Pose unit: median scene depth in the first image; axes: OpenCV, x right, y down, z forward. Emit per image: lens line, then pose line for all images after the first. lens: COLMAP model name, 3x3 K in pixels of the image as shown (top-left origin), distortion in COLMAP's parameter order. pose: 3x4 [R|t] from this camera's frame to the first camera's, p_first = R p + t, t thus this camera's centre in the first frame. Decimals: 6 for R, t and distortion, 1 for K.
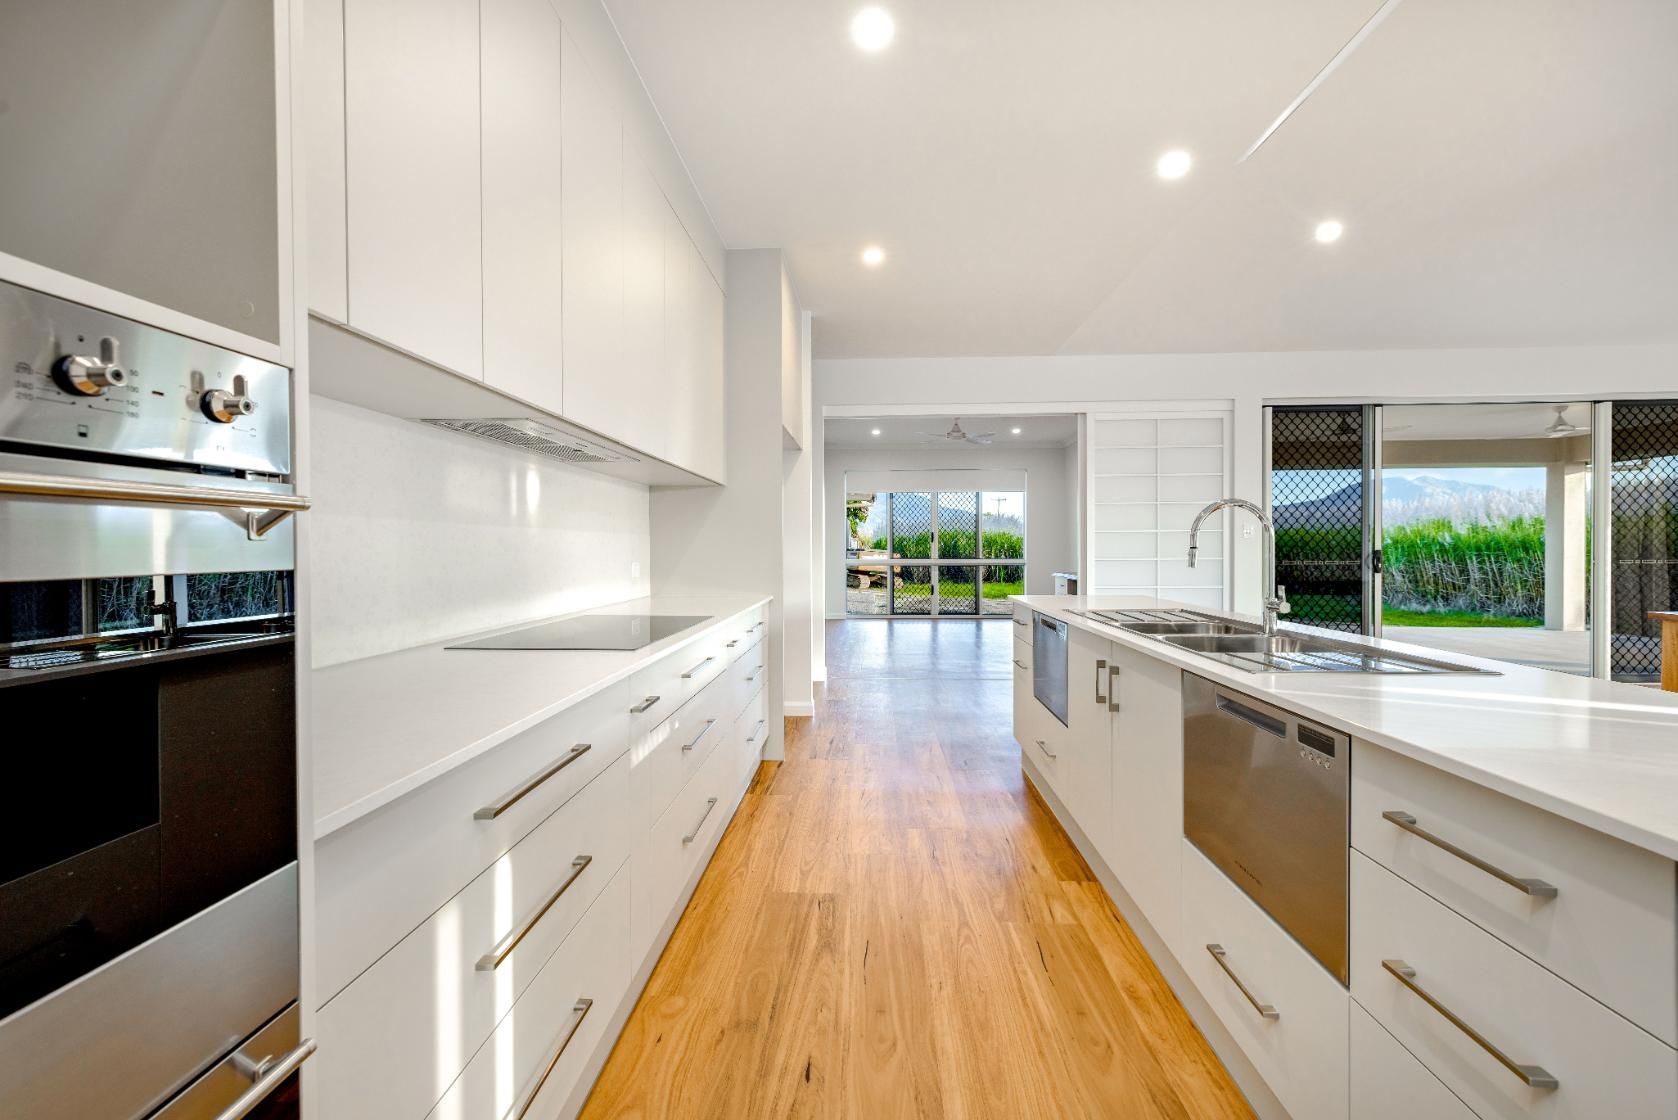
lens RADIAL K [[721.0, 0, 839.0], [0, 721.0, 560.0], [0, 0, 1]] dist [-0.000677, -0.000335]
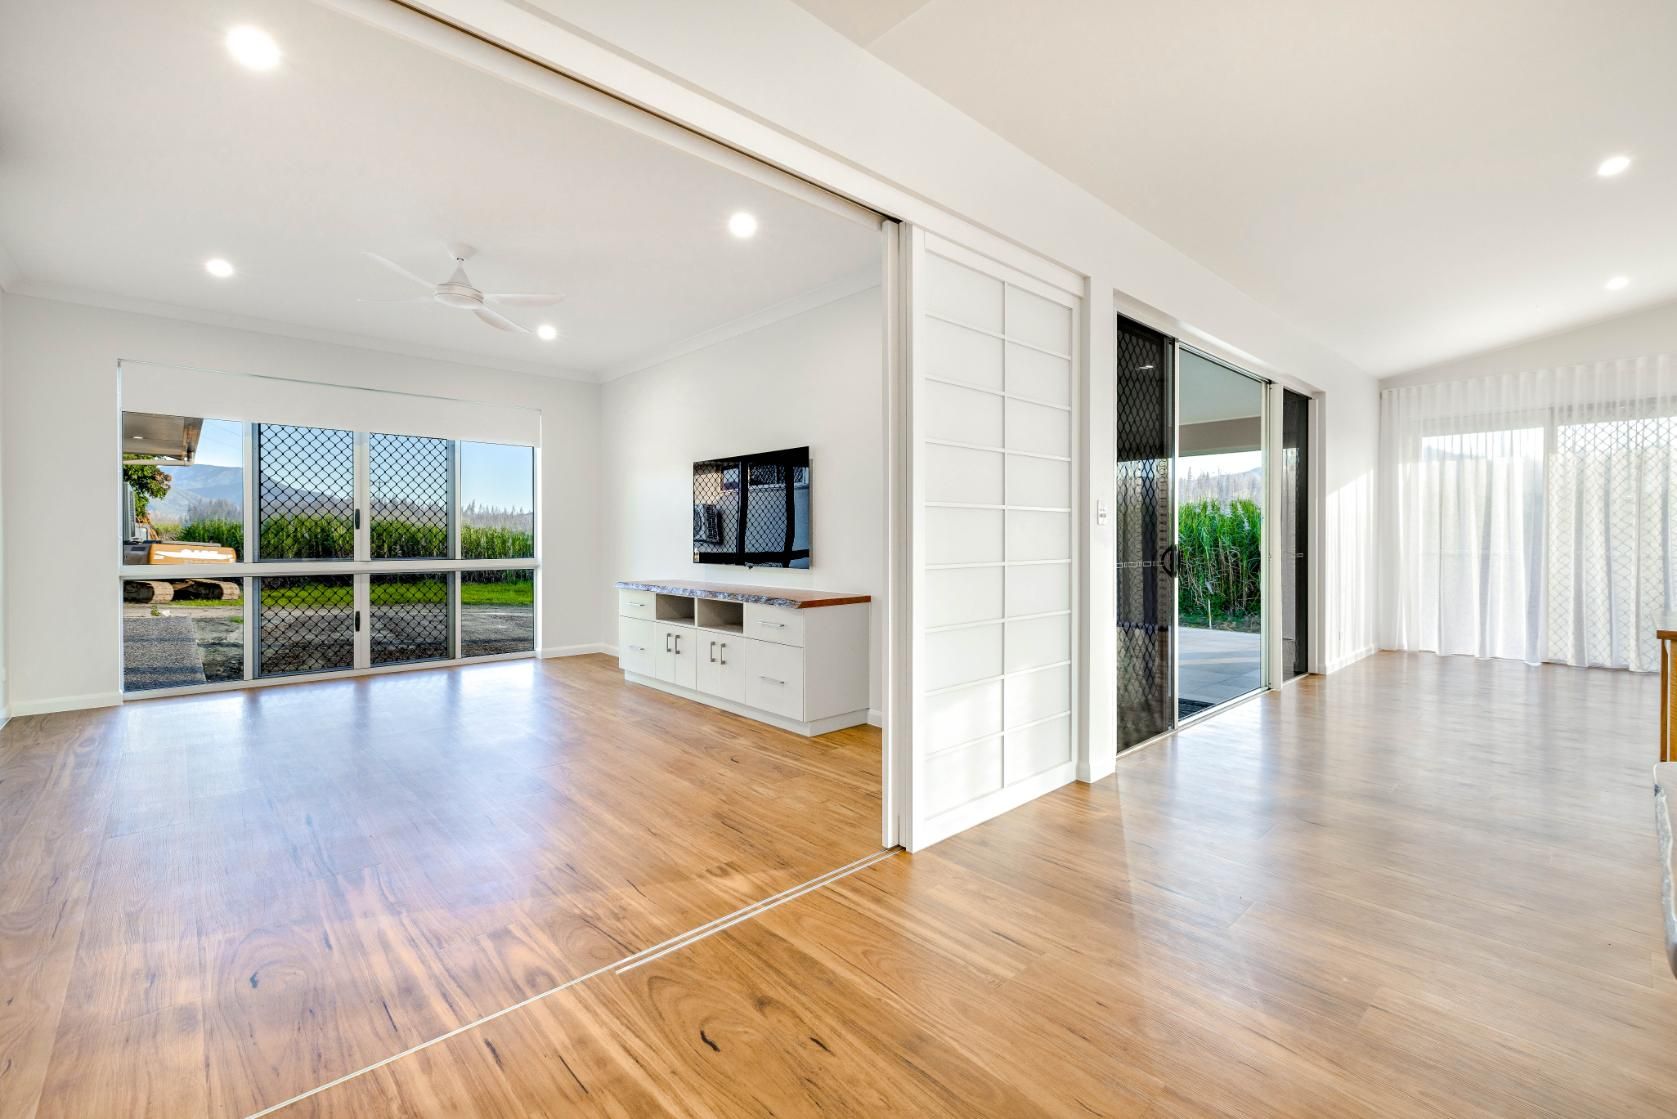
lens RADIAL K [[721.1, 0, 837.3], [0, 721.1, 548.6], [0, 0, 1]] dist [-0.000766, -0.000152]
pose [[0.702607, -0.000365, 0.711578, 0.001995], [0.005871, 0.999969, -0.005284, -0.002112], [-0.711554, 0.007890, 0.702587, 0.166781]]
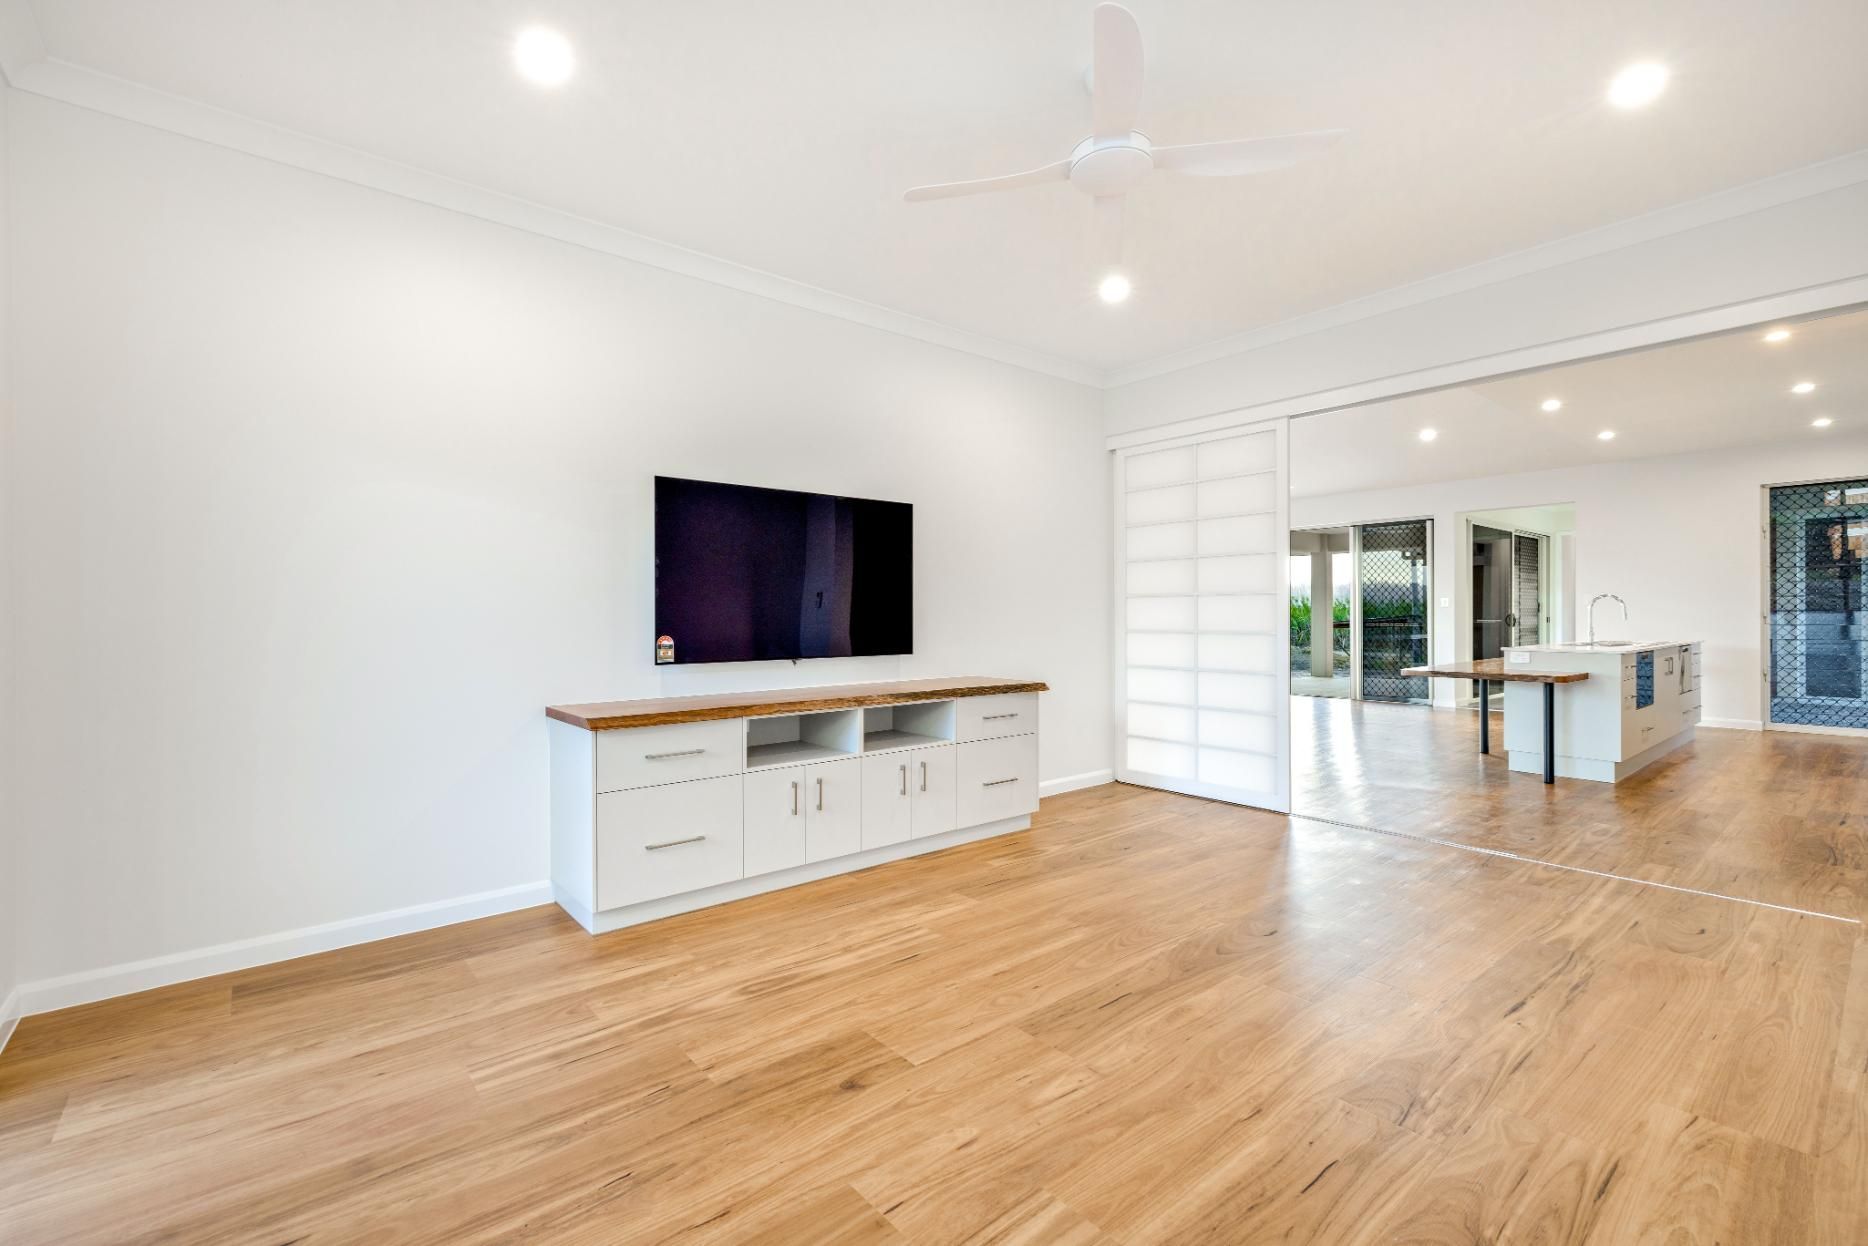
lens RADIAL K [[802.6, 0, 934.0], [0, 802.6, 623.0], [0, 0, 1]] dist [-0.000677, -0.000335]
pose [[-0.675500, 0.009193, 0.737302, 0.001722], [0.026102, 0.999594, 0.011451, -0.009149], [-0.736897, 0.026981, -0.675466, 0.593489]]
